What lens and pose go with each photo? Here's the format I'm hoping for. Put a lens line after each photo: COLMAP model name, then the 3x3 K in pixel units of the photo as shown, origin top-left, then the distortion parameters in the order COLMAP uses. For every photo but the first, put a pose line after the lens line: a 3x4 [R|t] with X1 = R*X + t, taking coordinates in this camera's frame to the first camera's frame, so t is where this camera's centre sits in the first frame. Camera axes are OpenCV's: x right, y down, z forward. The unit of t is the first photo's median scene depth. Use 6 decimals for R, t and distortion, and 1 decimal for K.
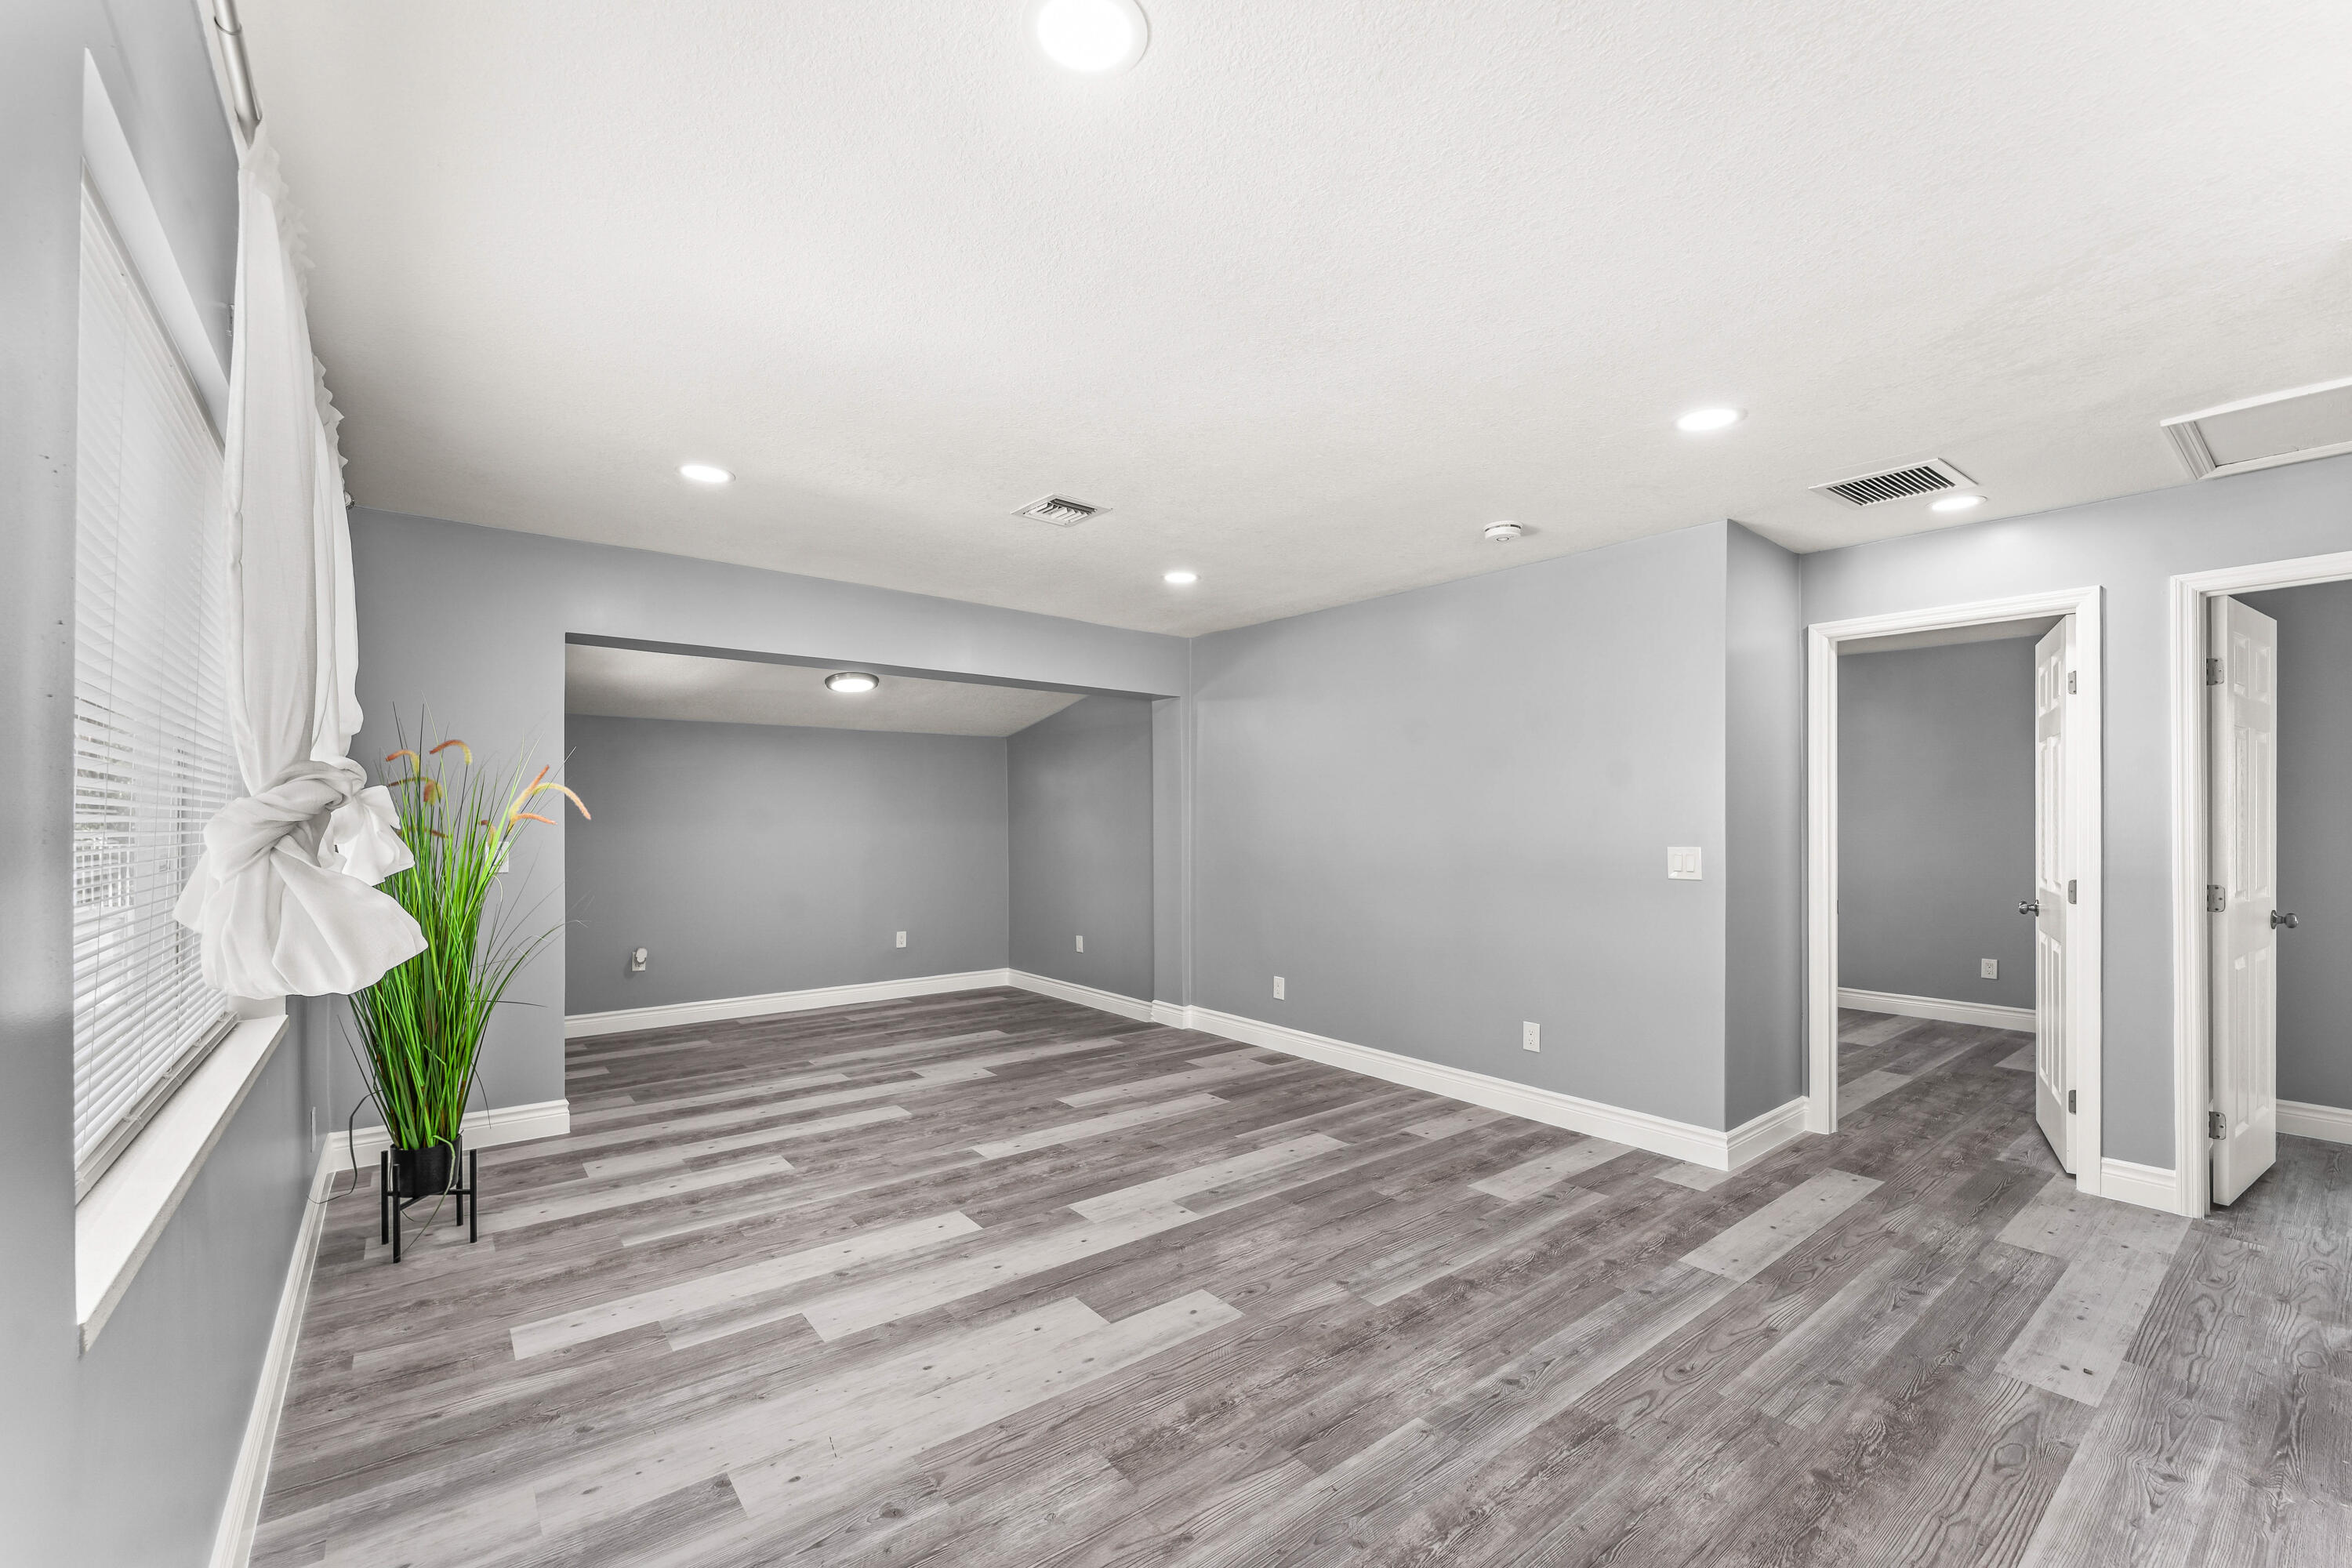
lens RADIAL K [[957.0, 0, 1172.0], [0, 957.0, 801.4], [0, 0, 1]] dist [0.000694, -0.000193]
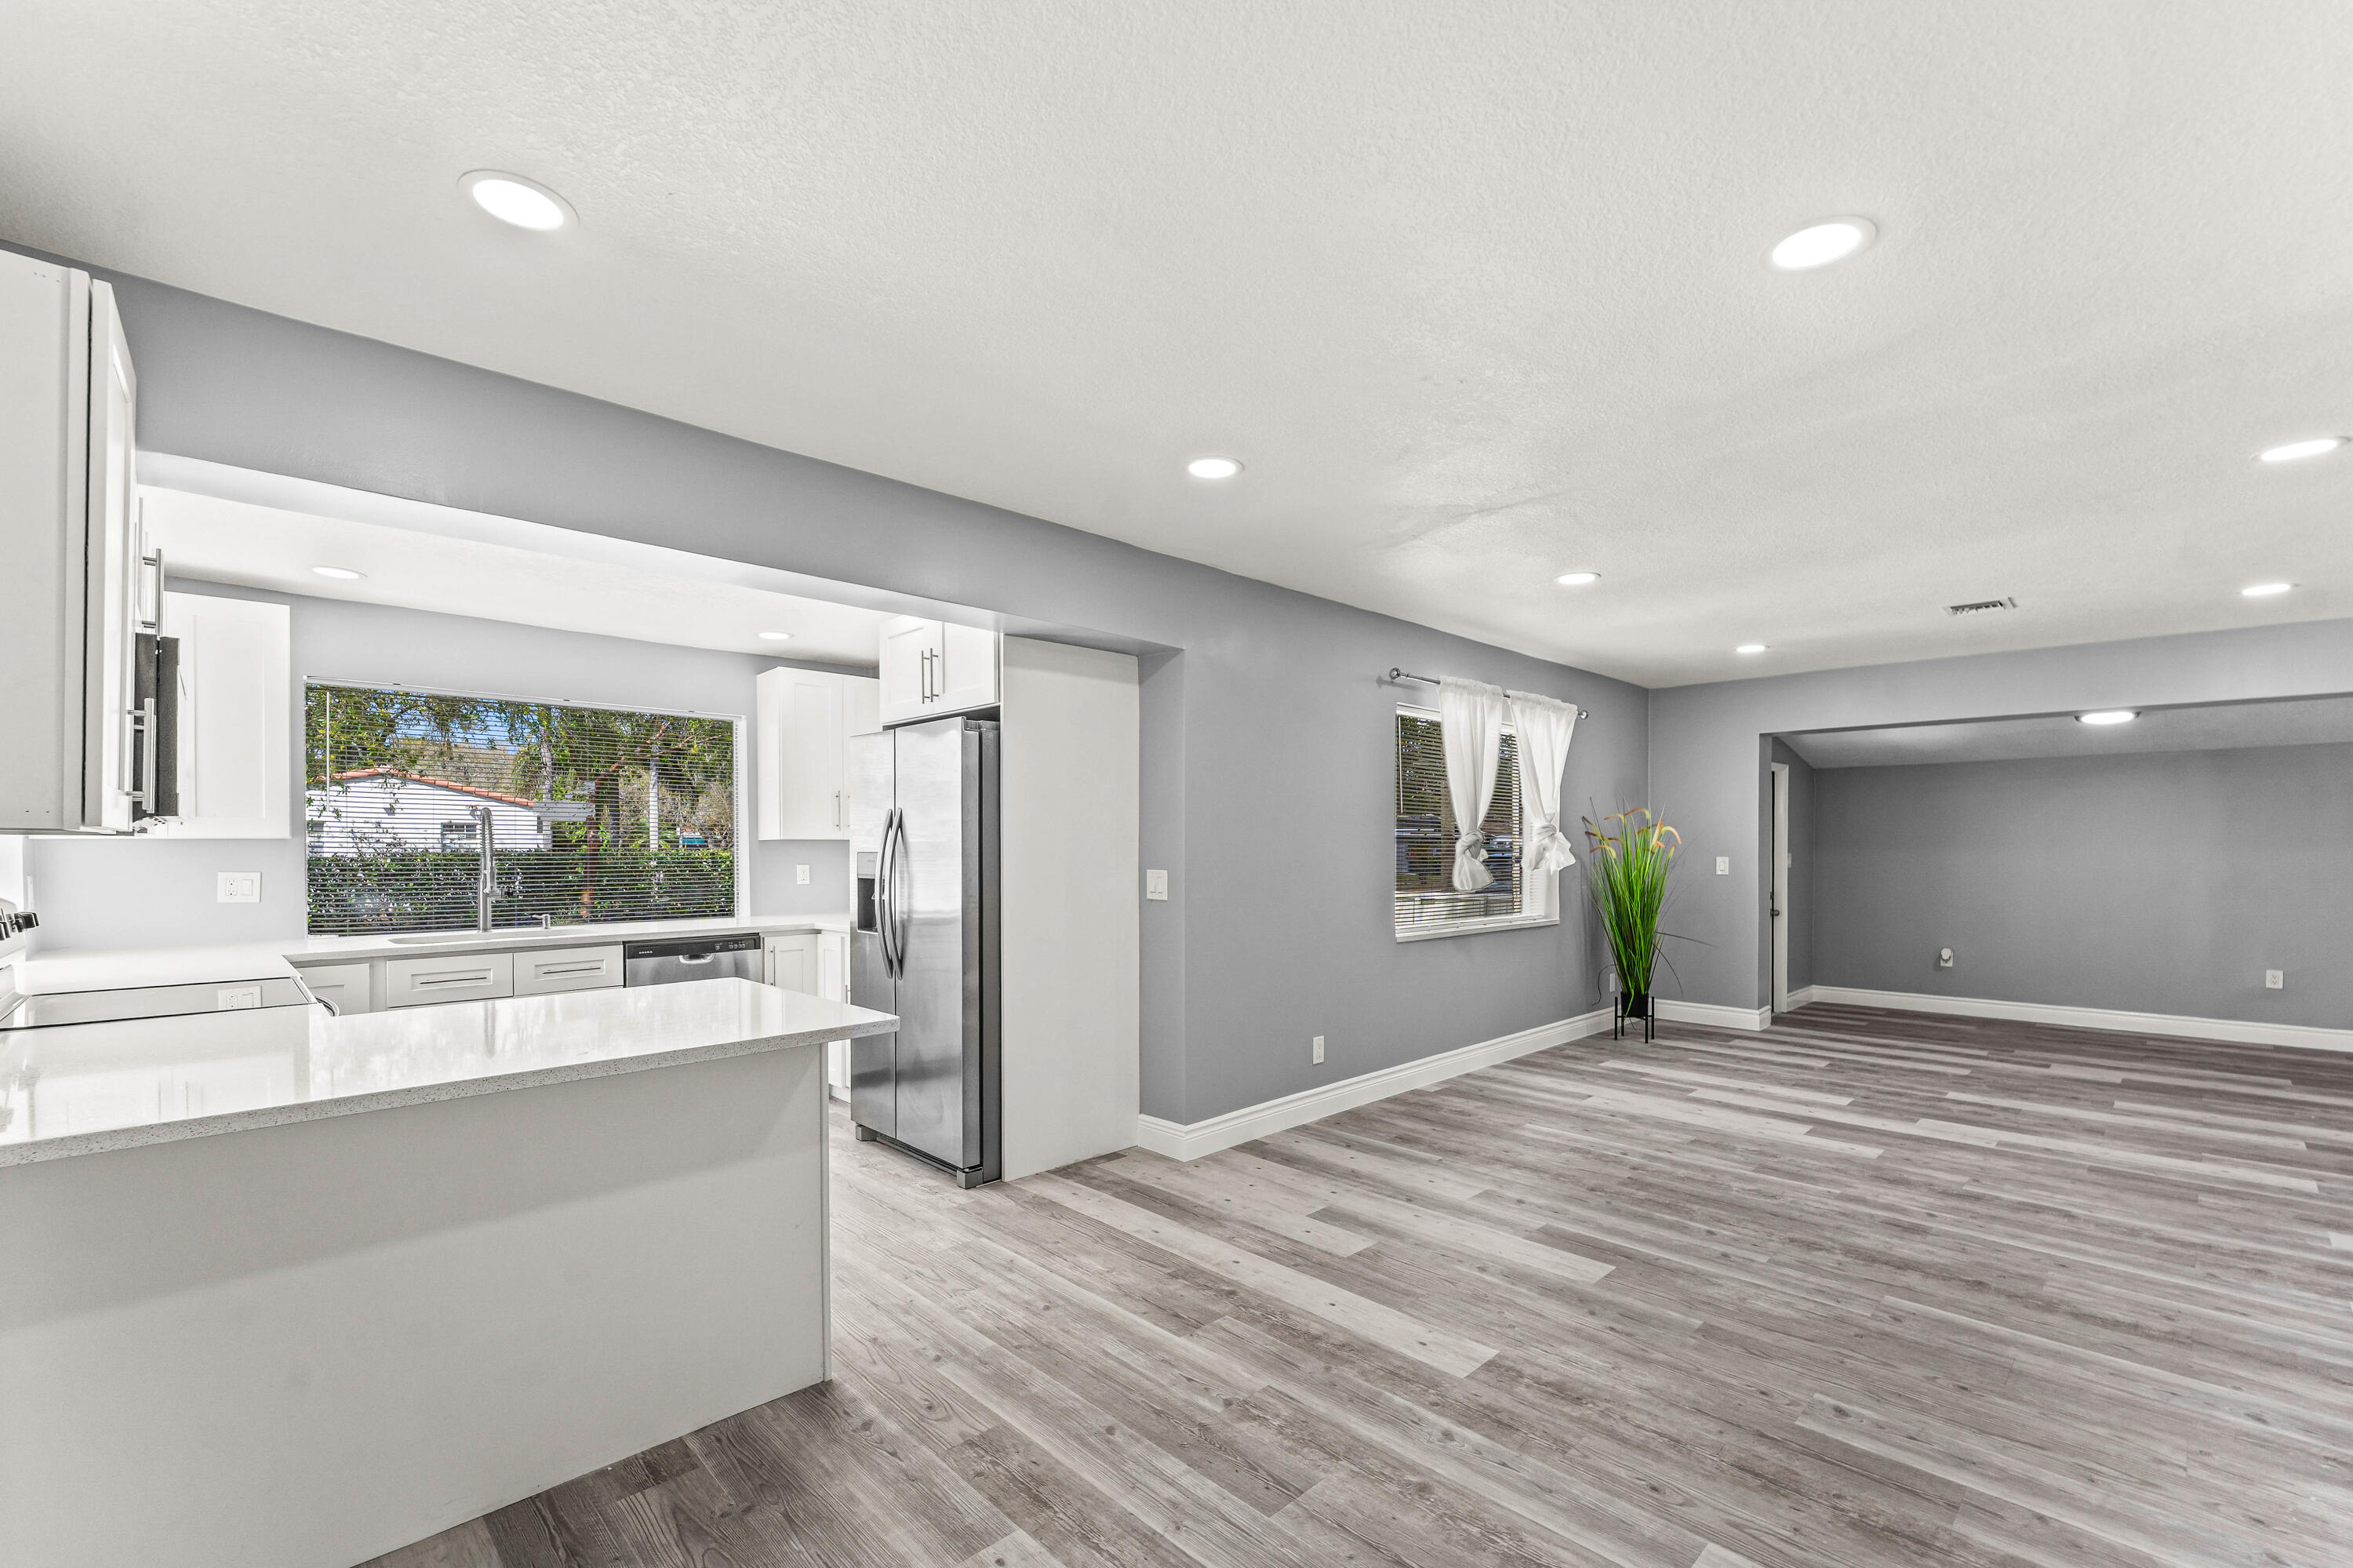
lens RADIAL K [[994.8, 0, 1167.9], [0, 994.8, 830.0], [0, 0, 1]] dist [0.000773, -0.000223]
pose [[0.098012, -0.015344, -0.995067, 1.200614], [0.020900, 0.999692, -0.013356, -0.003236], [0.994966, -0.019488, 0.098302, -0.226897]]
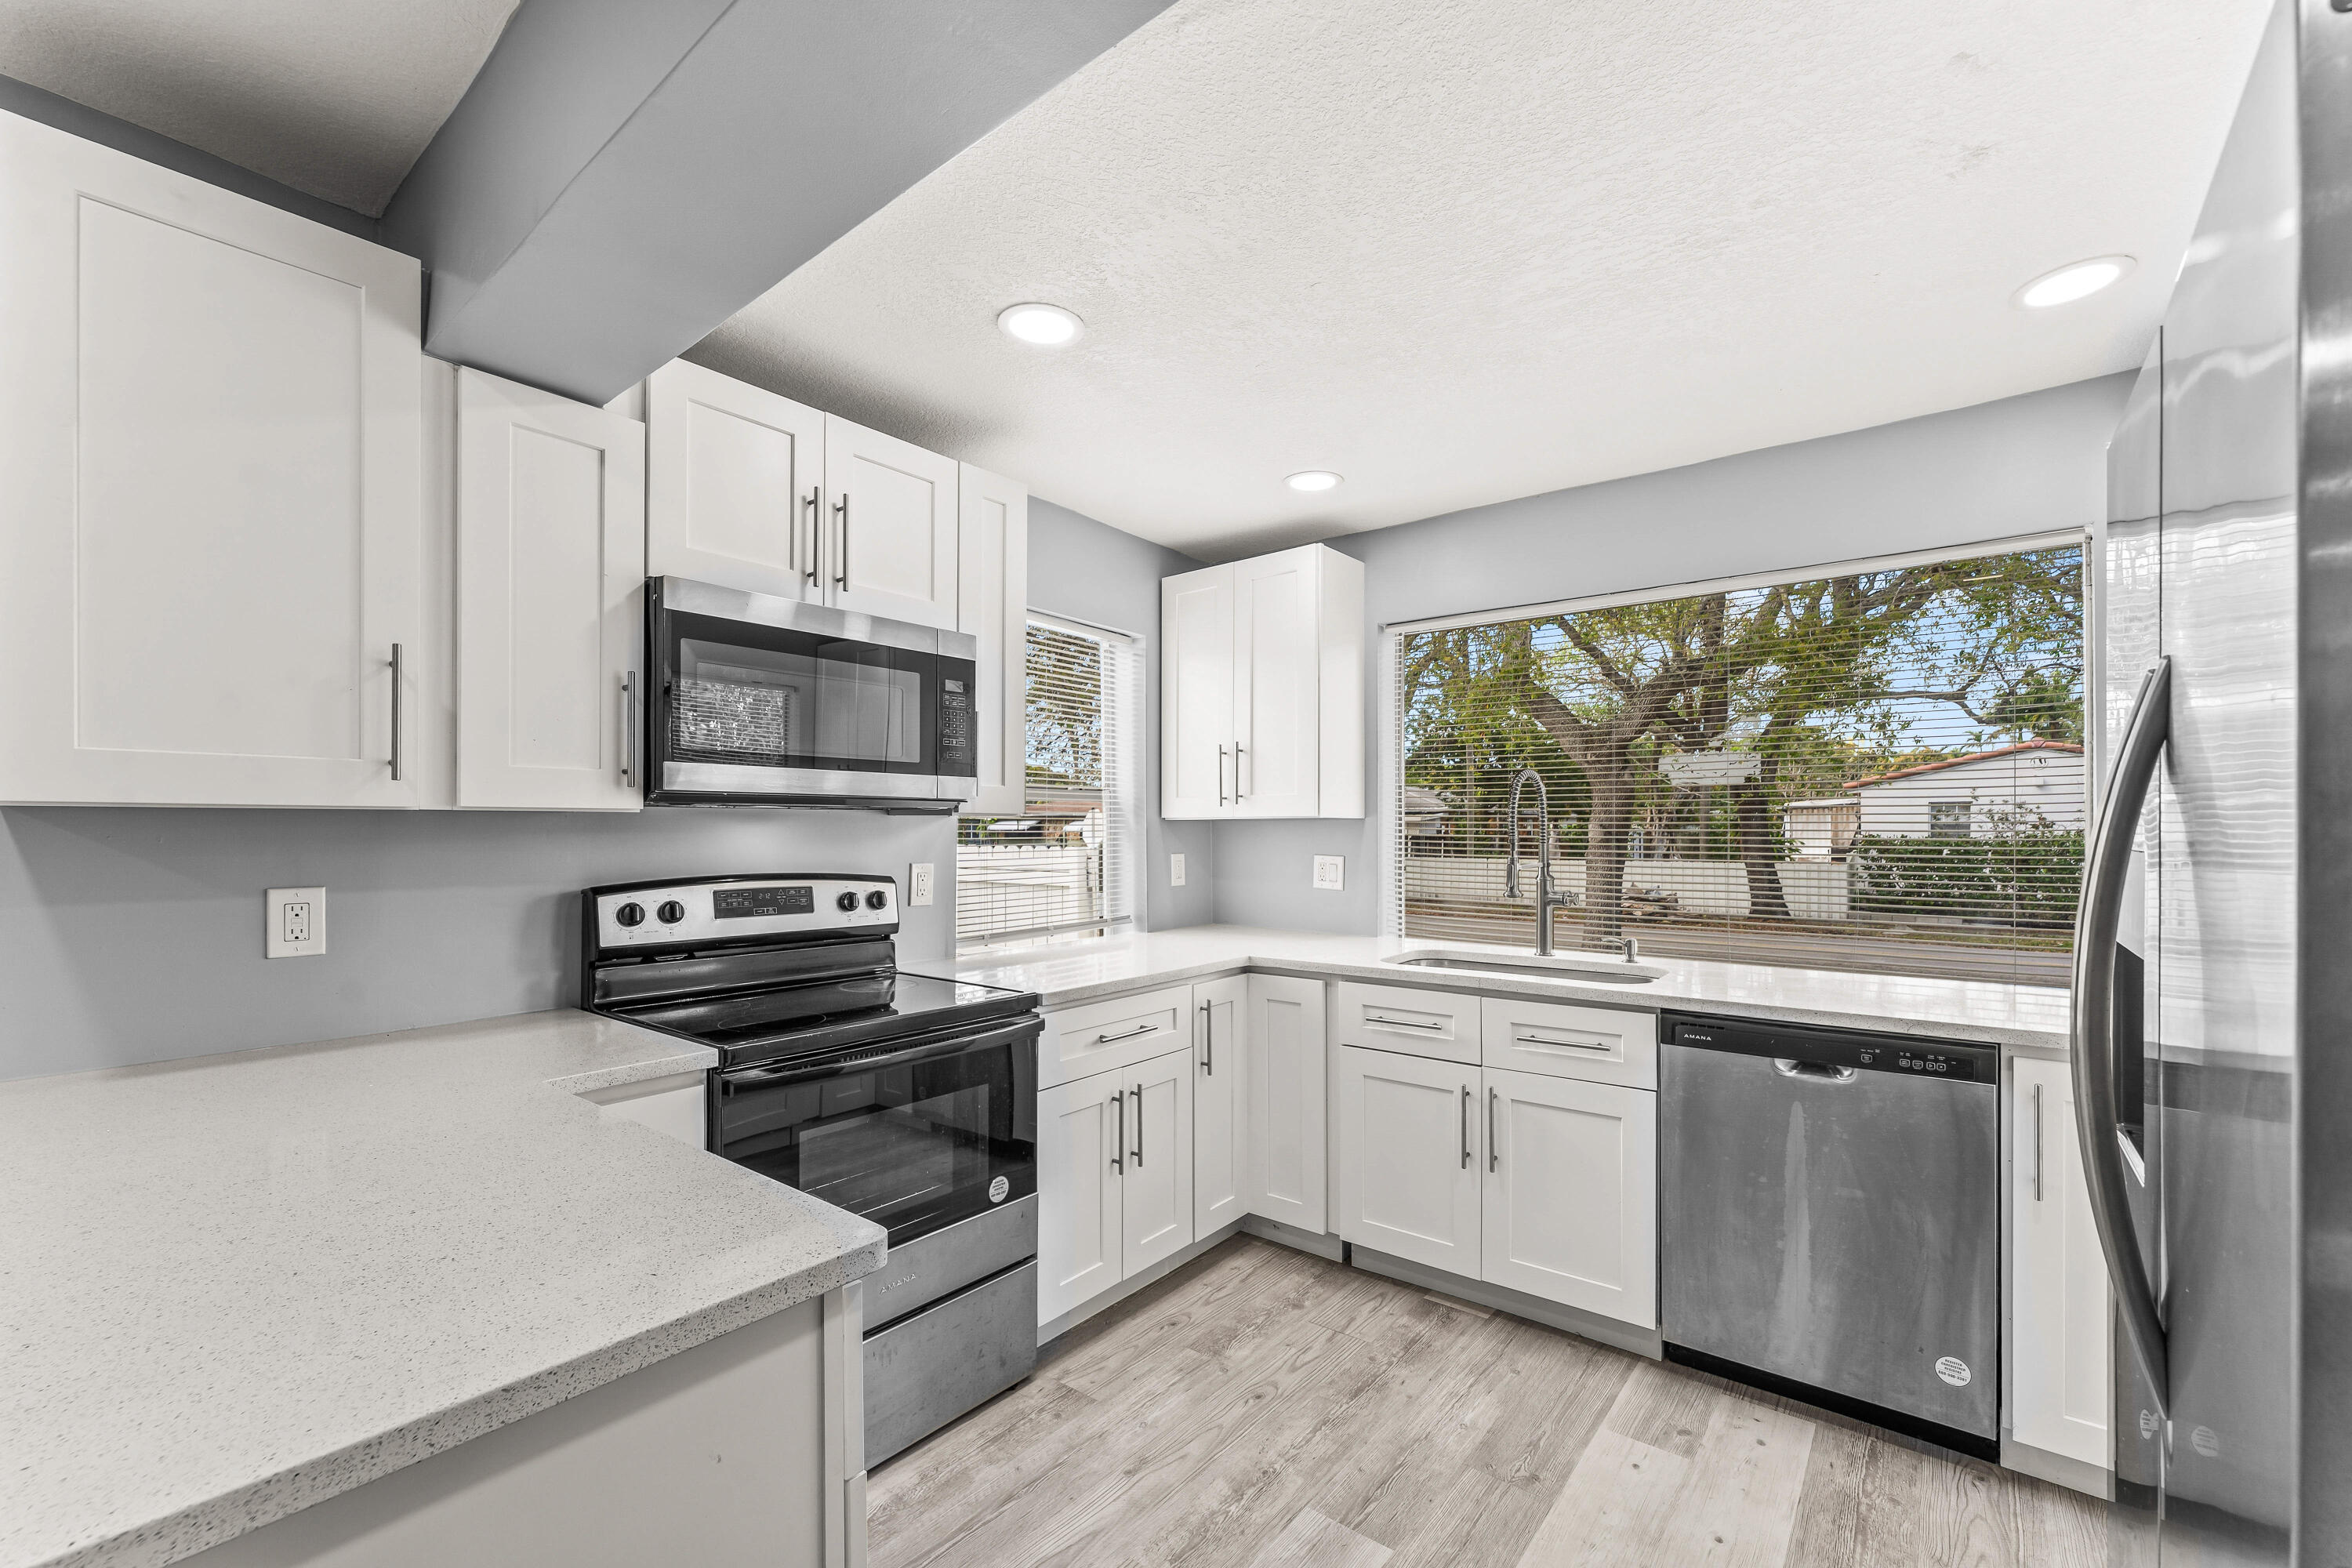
lens RADIAL K [[960.5, 0, 1175.6], [0, 960.5, 832.2], [0, 0, 1]] dist [0.000580, -0.000226]
pose [[-0.974466, 0.000236, -0.224533, 0.274829], [0.003633, 0.999885, -0.014717, -0.002854], [0.224504, -0.015157, -0.974355, -0.237440]]
